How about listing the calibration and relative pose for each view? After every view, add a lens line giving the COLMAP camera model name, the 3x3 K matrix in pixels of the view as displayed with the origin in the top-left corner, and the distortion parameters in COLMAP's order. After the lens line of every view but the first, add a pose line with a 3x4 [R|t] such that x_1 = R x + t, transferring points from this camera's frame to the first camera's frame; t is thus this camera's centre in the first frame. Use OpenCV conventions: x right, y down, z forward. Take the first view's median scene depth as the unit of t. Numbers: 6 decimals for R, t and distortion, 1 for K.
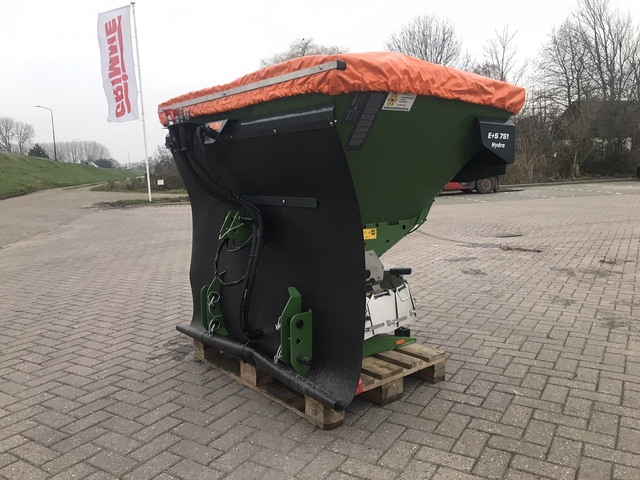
lens RADIAL K [[524.5, 0, 316.7], [0, 524.5, 243.4], [0, 0, 1]] dist [0.014502, -0.000709]
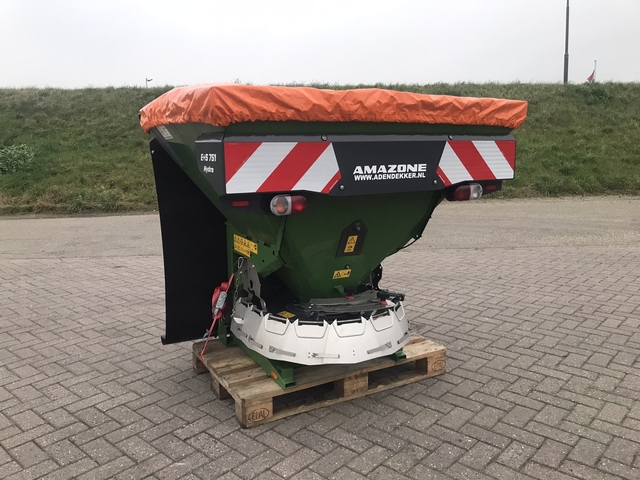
lens RADIAL K [[524.5, 0, 312.0], [0, 524.5, 240.4], [0, 0, 1]] dist [0.014502, -0.000709]
pose [[-0.191426, 0.187403, -0.963450, 1.128629], [-0.108417, 0.971559, 0.210521, -0.276124], [0.975501, 0.144754, -0.165663, 1.349778]]
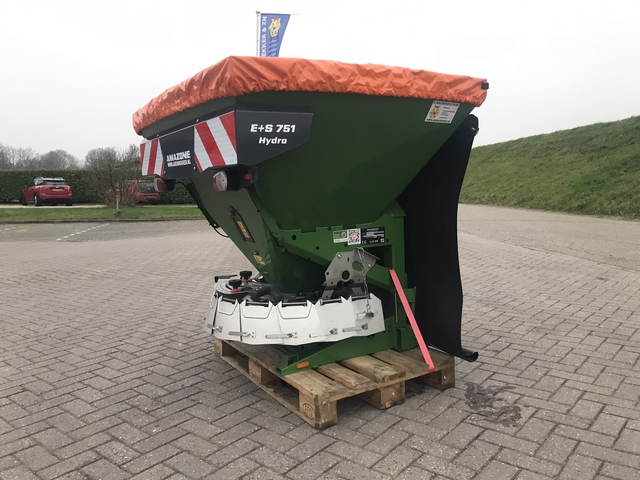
lens RADIAL K [[524.5, 0, 316.0], [0, 524.5, 238.6], [0, 0, 1]] dist [0.014502, -0.000709]
pose [[-0.987687, 0.033665, 0.152776, -0.192343], [0.068627, 0.970829, 0.229742, -0.282086], [-0.140585, 0.237398, -0.961186, 2.286156]]
